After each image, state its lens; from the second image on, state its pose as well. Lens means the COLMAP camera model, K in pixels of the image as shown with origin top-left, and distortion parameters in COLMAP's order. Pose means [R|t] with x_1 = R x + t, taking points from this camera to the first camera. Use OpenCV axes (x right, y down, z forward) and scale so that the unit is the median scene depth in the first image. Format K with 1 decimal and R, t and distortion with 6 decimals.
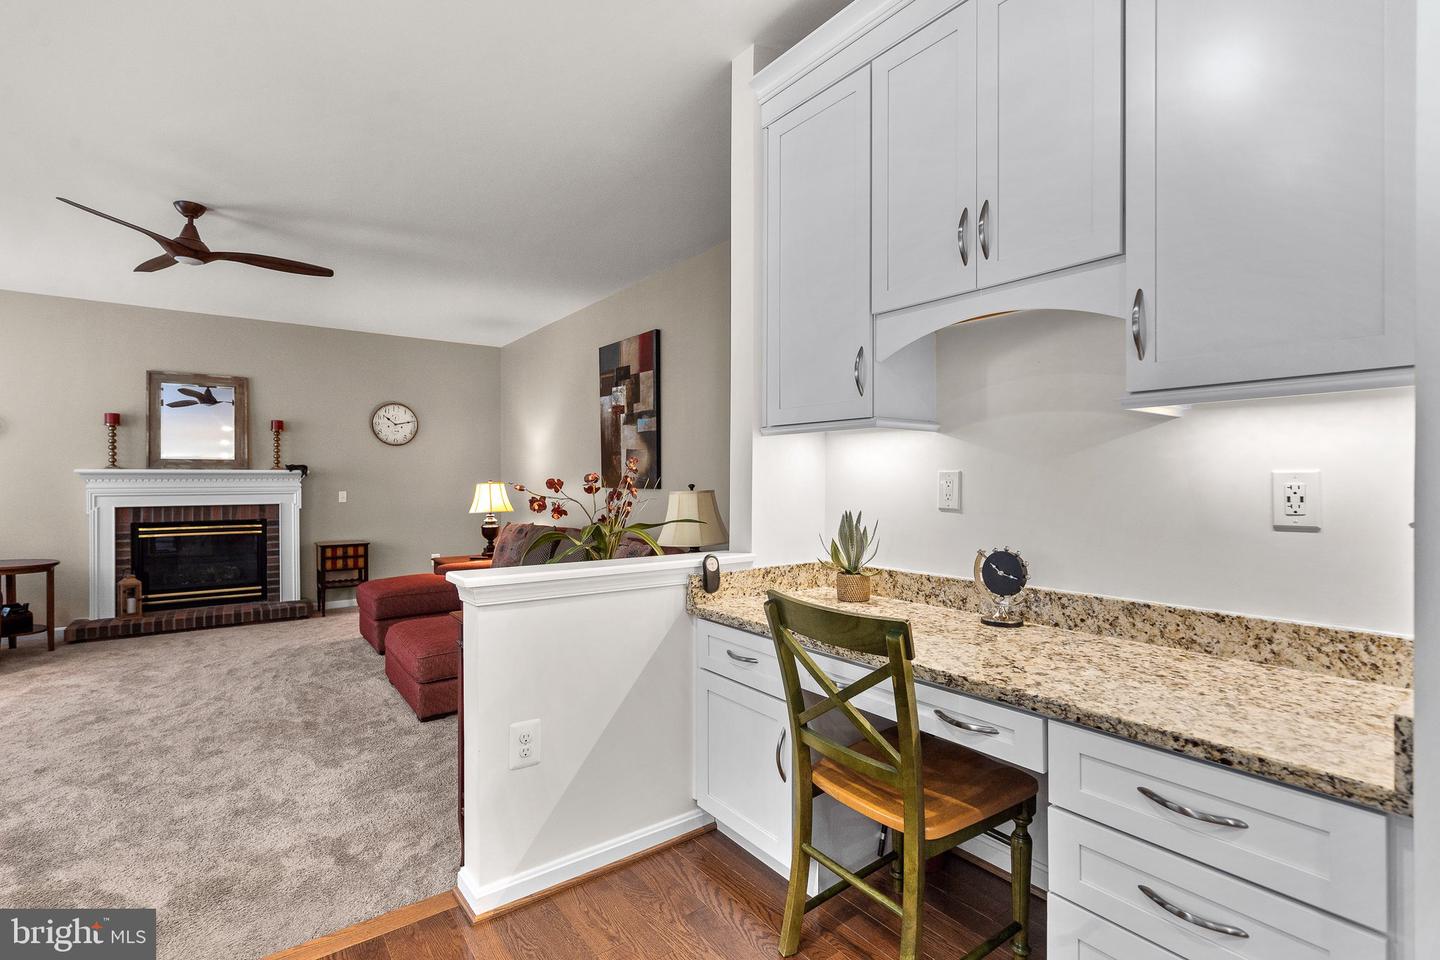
lens RADIAL K [[660.5, 0, 707.6], [0, 660.5, 481.0], [0, 0, 1]] dist [0.000313, 0.000529]
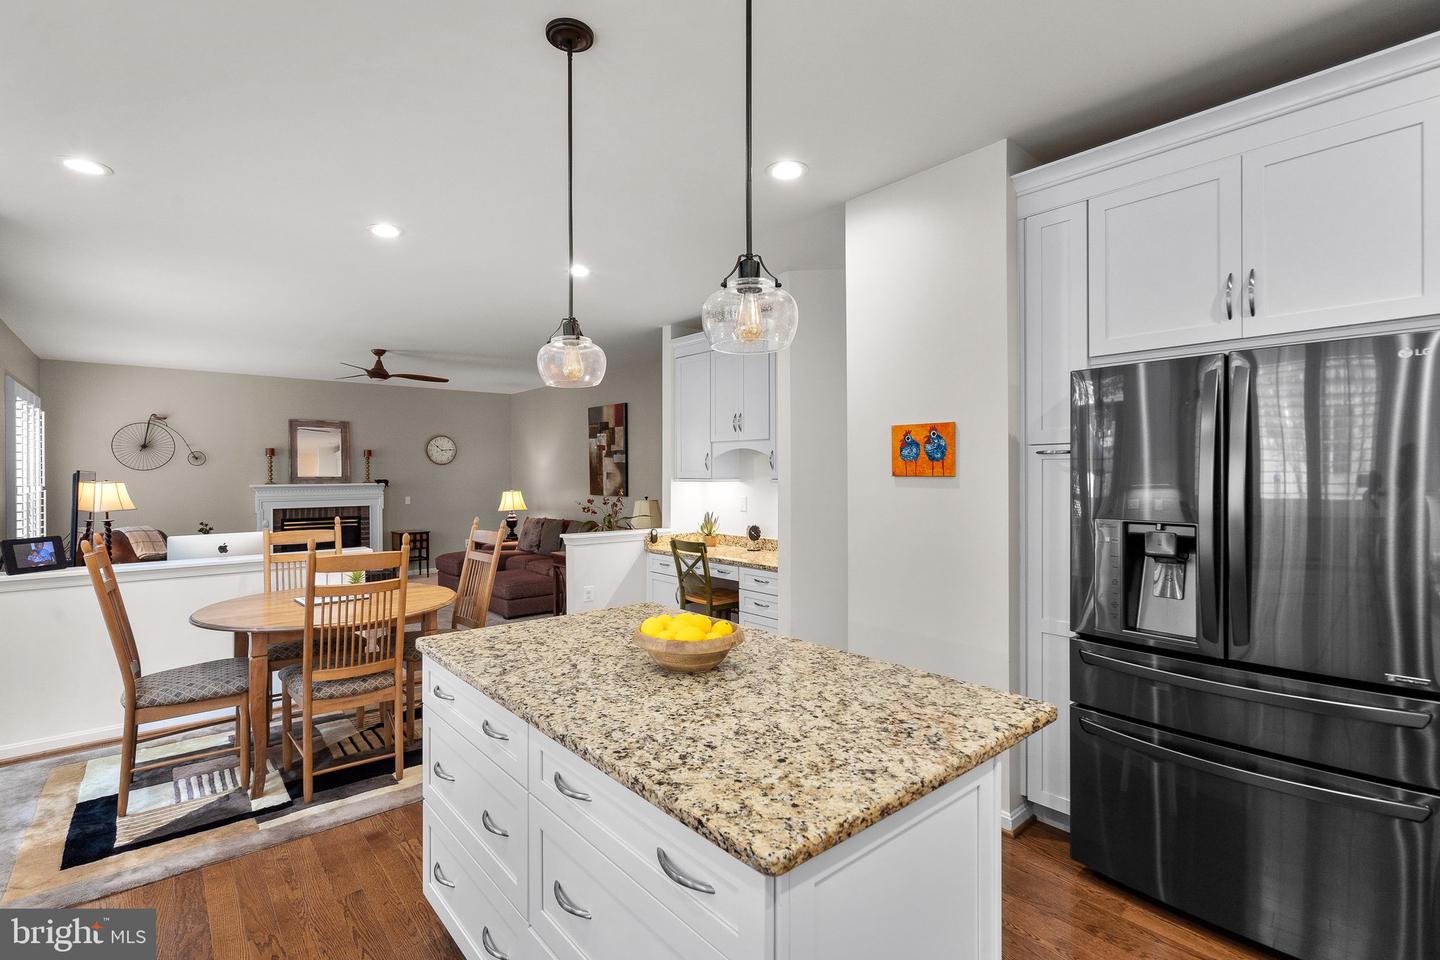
lens RADIAL K [[663.8, 0, 705.1], [0, 663.8, 475.3], [0, 0, 1]] dist [0.000960, 0.000078]
pose [[0.997913, -0.002212, 0.064538, 0.014549], [0.002104, 0.999996, 0.001735, -0.039615], [-0.064542, -0.001596, 0.997914, -0.620418]]
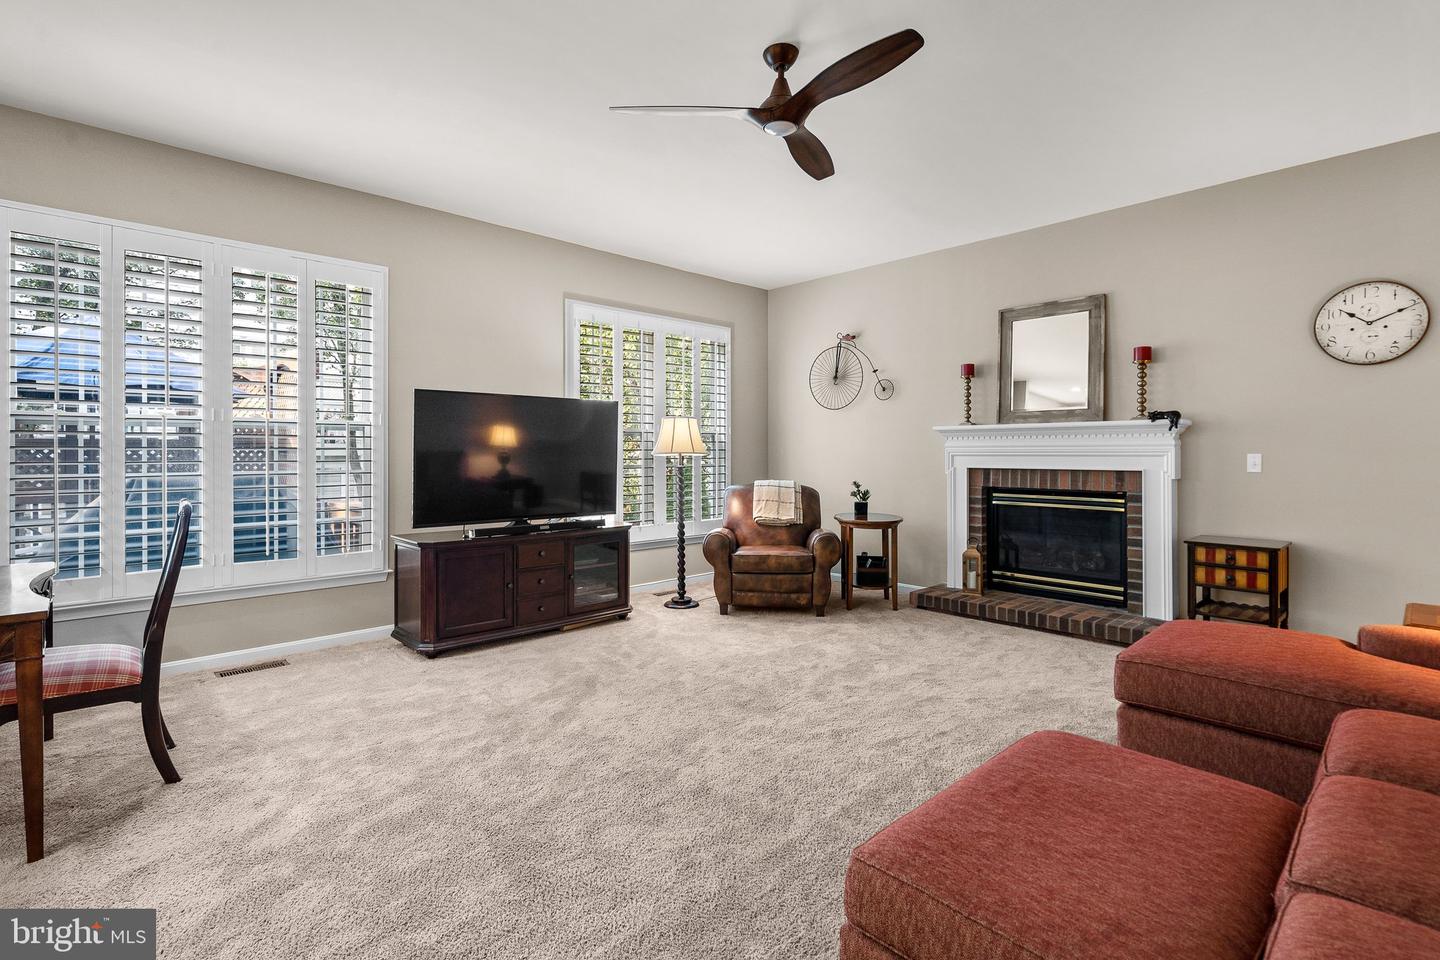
lens RADIAL K [[670.7, 0, 717.1], [0, 670.7, 453.0], [0, 0, 1]] dist [-0.000148, 0.000173]
pose [[0.128439, 0.003975, -0.991709, -0.030889], [-0.003075, 0.999989, 0.003610, 0.017452], [0.991713, 0.002586, 0.128449, 0.544010]]
